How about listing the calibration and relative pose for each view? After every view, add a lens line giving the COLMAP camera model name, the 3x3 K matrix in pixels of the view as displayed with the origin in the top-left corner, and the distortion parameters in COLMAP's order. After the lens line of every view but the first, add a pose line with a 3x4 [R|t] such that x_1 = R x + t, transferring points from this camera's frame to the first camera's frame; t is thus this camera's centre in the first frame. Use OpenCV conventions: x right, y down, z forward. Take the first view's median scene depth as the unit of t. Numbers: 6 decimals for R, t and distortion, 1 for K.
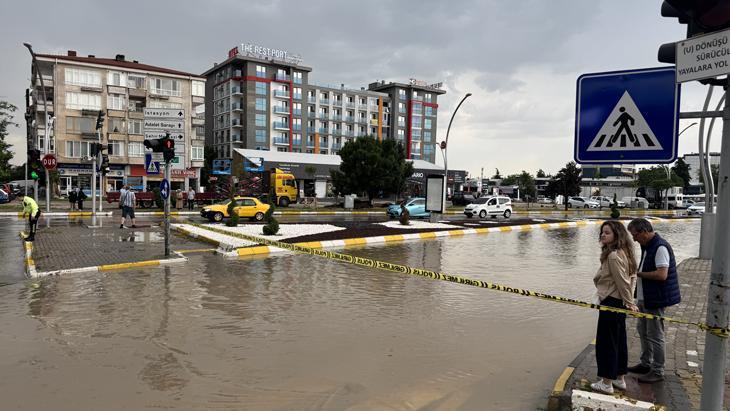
lens RADIAL K [[486.6, 0, 366.9], [0, 486.6, 207.9], [0, 0, 1]] dist [0.002469, -0.029788]
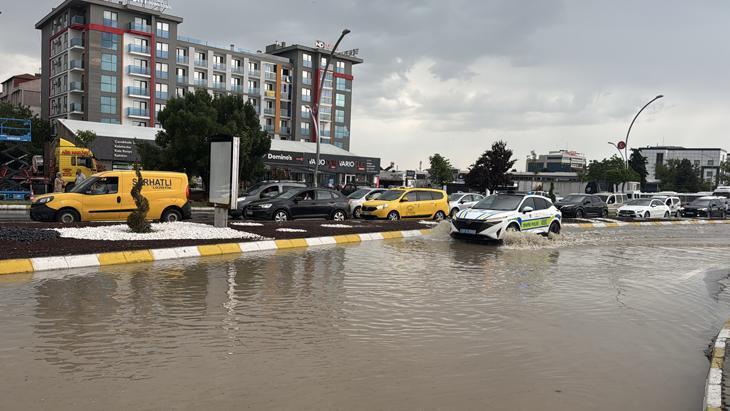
lens RADIAL K [[521.0, 0, 366.4], [0, 521.0, 222.1], [0, 0, 1]] dist [0.053332, -0.180893]
pose [[0.994049, 0.010424, 0.108431, 0.086991], [-0.013792, 0.999444, 0.030358, 0.001931], [-0.108054, -0.031673, 0.993640, 0.152140]]
